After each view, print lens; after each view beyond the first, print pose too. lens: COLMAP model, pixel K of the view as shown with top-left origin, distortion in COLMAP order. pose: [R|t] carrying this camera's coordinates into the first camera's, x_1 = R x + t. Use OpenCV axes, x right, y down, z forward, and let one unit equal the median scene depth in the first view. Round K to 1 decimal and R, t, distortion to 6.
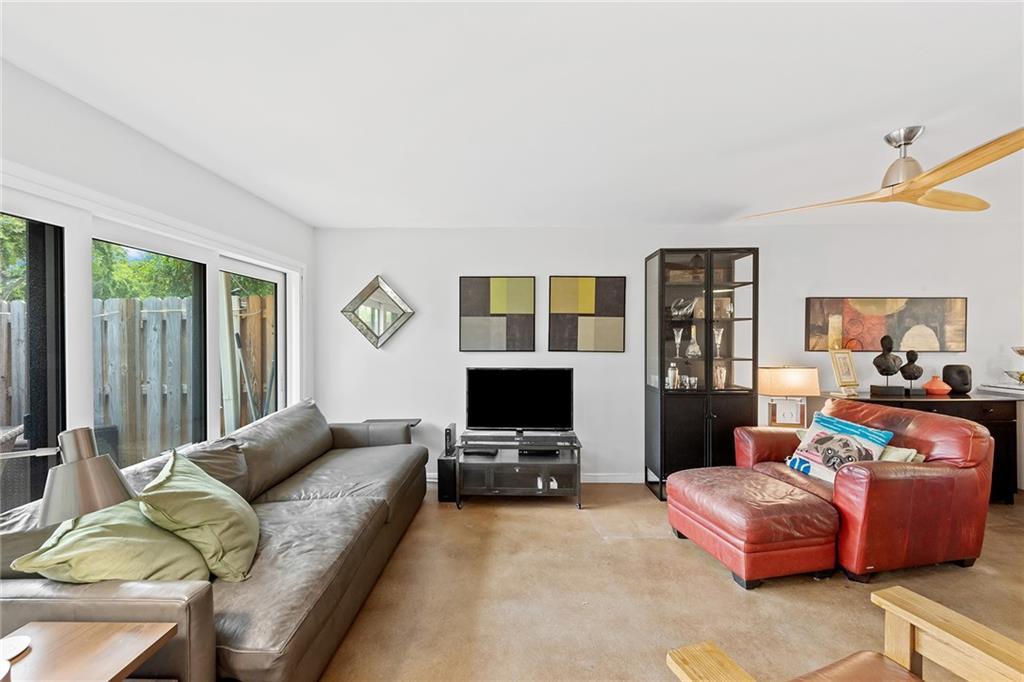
lens RADIAL K [[409.7, 0, 512.0], [0, 409.7, 341.0], [0, 0, 1]] dist [0.002830, 0.000342]
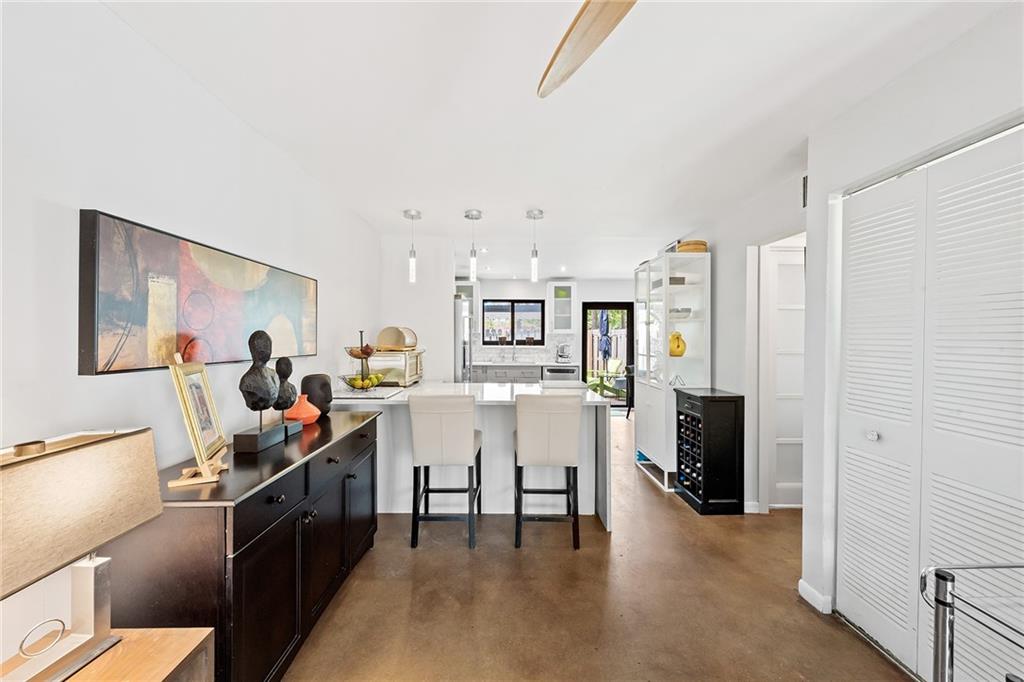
lens RADIAL K [[409.7, 0, 512.0], [0, 409.7, 341.0], [0, 0, 1]] dist [0.002830, 0.000342]
pose [[-0.041060, -0.008912, 0.999117, 0.381613], [0.006375, 0.999938, 0.009181, -0.002803], [-0.999136, 0.006747, -0.041001, 0.687023]]
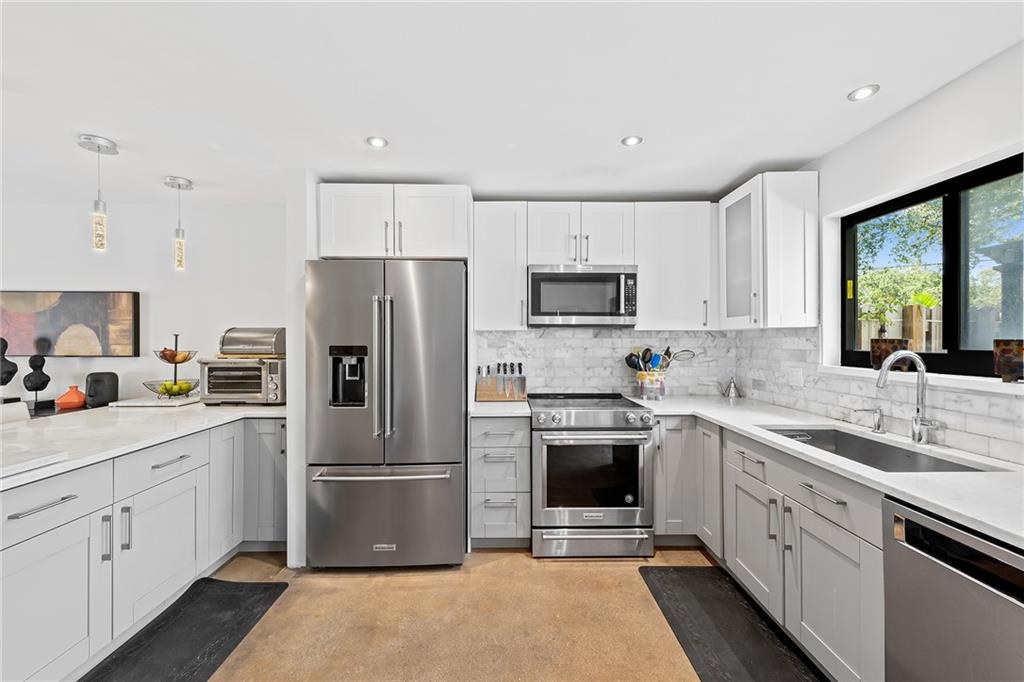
lens RADIAL K [[409.7, 0, 512.0], [0, 409.7, 341.0], [0, 0, 1]] dist [0.002830, 0.000342]
pose [[0.999689, -0.000097, 0.024956, 1.851442], [0.000366, 0.999942, -0.010781, 0.003983], [-0.024953, 0.010787, 0.999630, 0.144103]]
